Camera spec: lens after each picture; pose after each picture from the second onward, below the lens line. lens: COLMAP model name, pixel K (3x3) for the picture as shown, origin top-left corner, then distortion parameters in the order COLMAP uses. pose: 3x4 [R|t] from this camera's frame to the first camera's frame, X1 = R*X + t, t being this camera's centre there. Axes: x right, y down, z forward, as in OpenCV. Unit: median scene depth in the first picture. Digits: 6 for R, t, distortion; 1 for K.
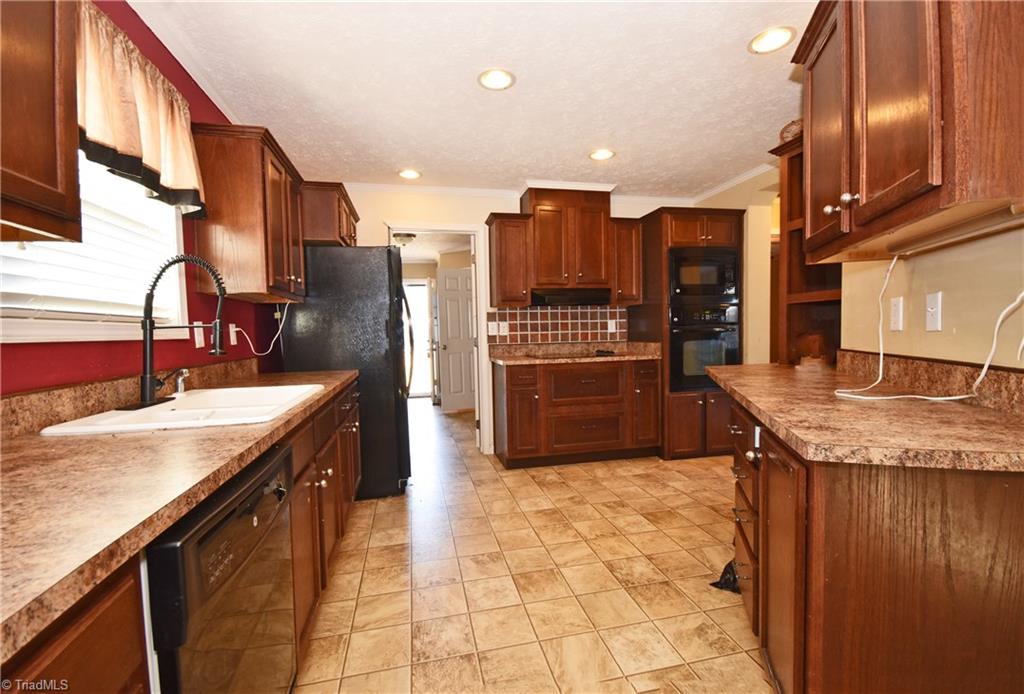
lens RADIAL K [[422.9, 0, 510.7], [0, 422.9, 378.9], [0, 0, 1]] dist [-0.030554, 0.000043]
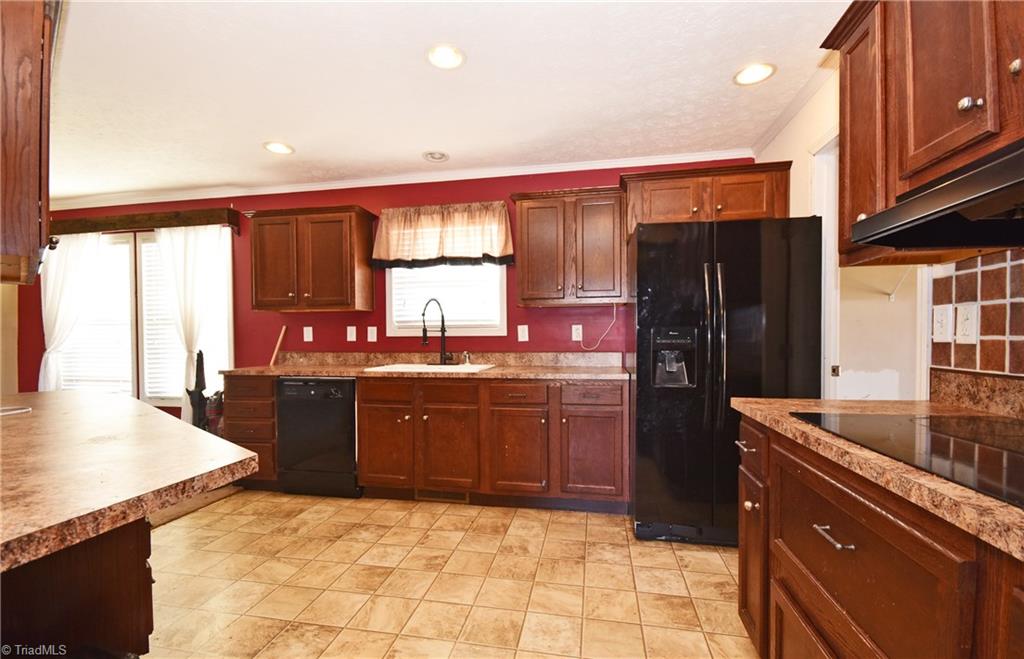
lens RADIAL K [[447.0, 0, 511.9], [0, 447.0, 336.5], [0, 0, 1]] dist [-0.003530, -0.000100]
pose [[-0.391501, 0.028225, -0.919745, 0.497949], [-0.085236, 0.994120, 0.066789, -0.114627], [0.916222, 0.104543, -0.386793, 0.909980]]
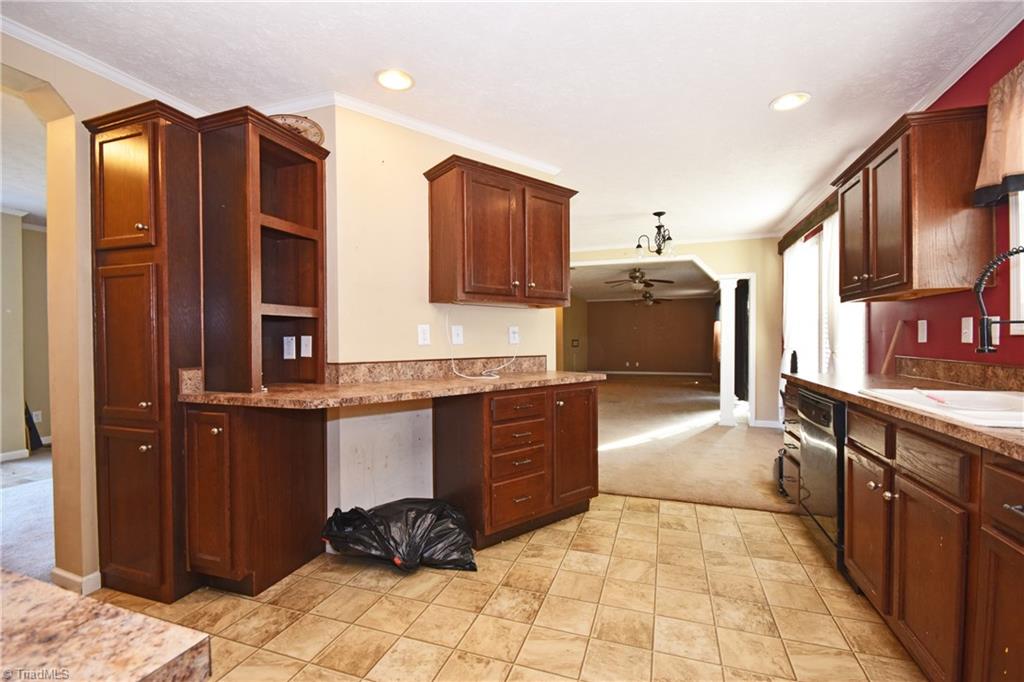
lens RADIAL K [[446.6, 0, 505.5], [0, 446.6, 342.0], [0, 0, 1]] dist [-0.013395, -0.000455]
pose [[-0.842306, 0.030913, 0.538112, -0.126327], [0.088904, 0.992648, 0.082136, -0.105684], [-0.531617, 0.117024, -0.838862, 0.981024]]
